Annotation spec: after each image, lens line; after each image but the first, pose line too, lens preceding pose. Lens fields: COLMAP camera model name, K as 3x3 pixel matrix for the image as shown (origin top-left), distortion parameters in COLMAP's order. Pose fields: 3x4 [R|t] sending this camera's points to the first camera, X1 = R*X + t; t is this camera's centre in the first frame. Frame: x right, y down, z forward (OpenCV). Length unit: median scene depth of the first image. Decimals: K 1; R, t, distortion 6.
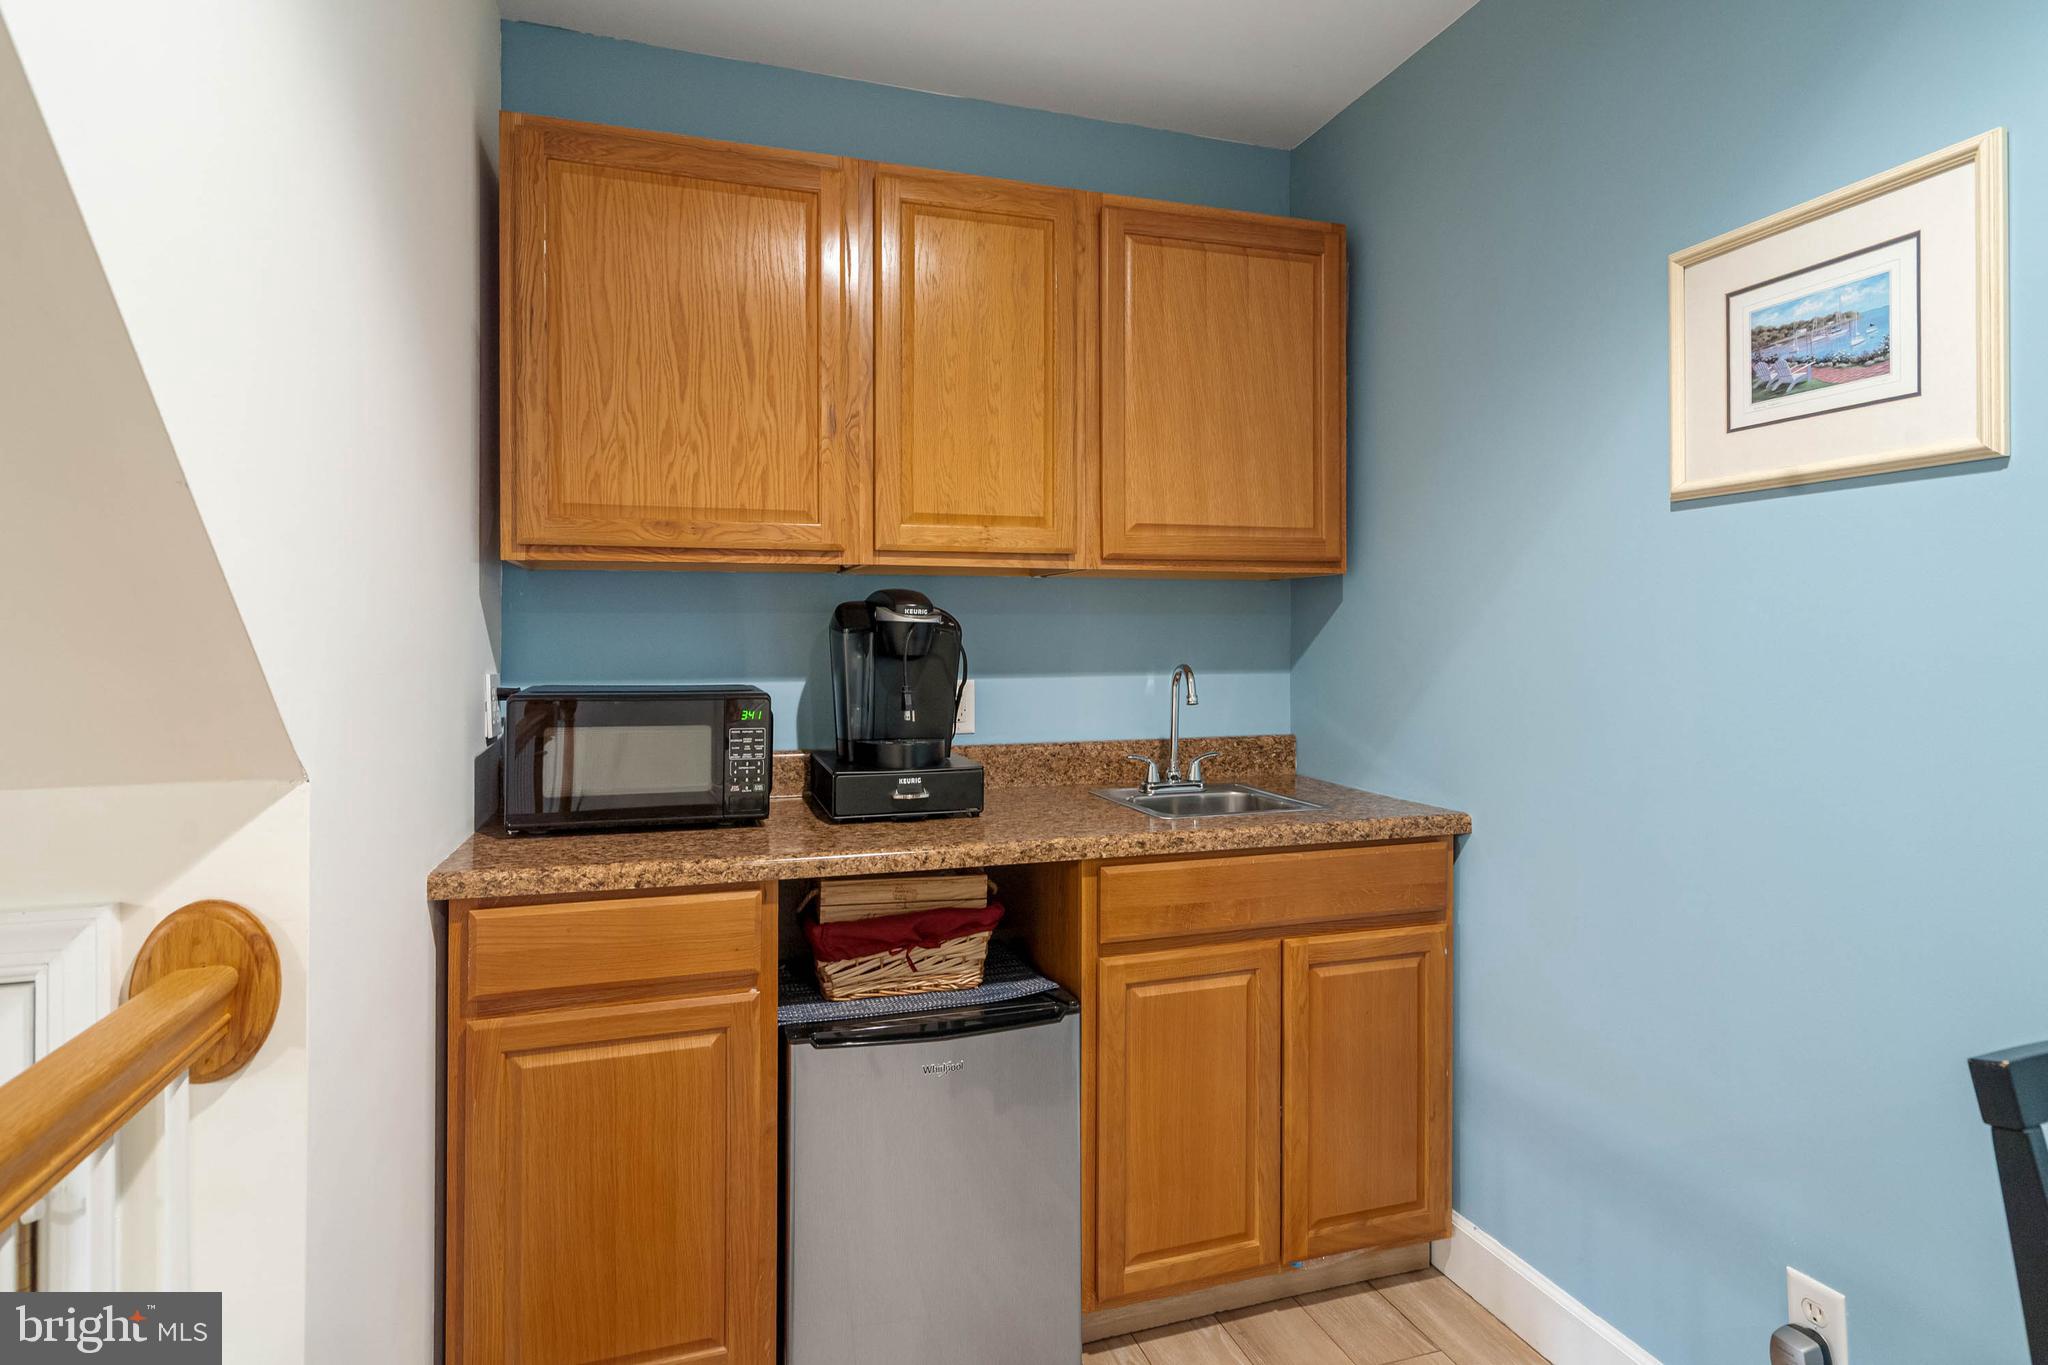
lens RADIAL K [[1060.4, 0, 1015.3], [0, 1060.4, 623.5], [0, 0, 1]] dist [0.004002, 0.000217]
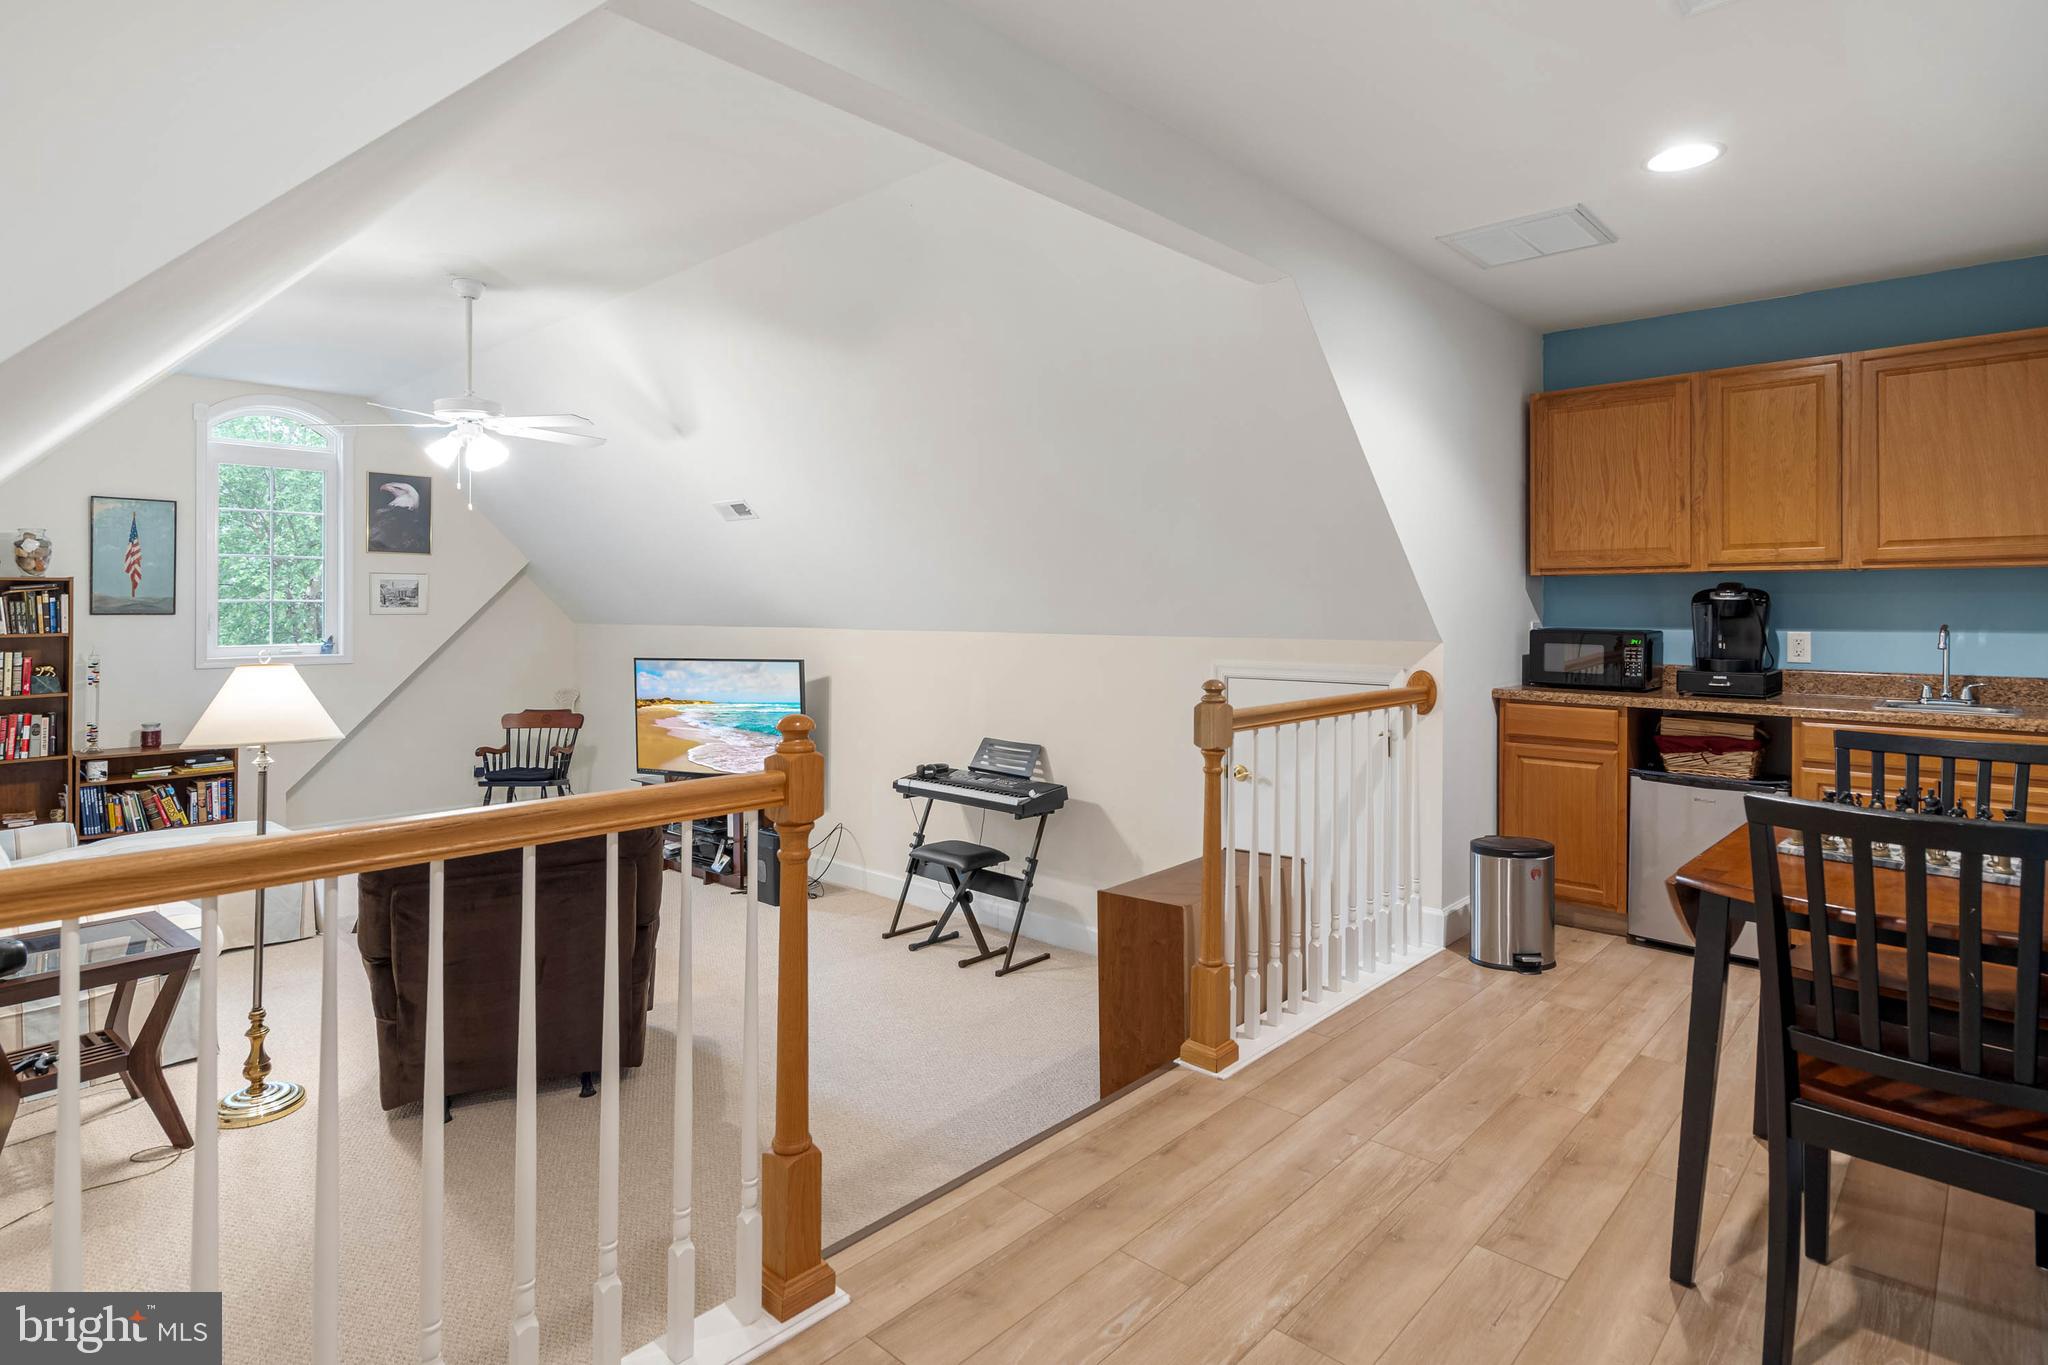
lens RADIAL K [[1060.4, 0, 1029.8], [0, 1060.4, 603.2], [0, 0, 1]] dist [0.004002, 0.000217]
pose [[0.491367, -0.004951, -0.870938, 1.055841], [0.004423, 0.999985, -0.003189, 0.006537], [0.870941, -0.002286, 0.491382, -1.188167]]
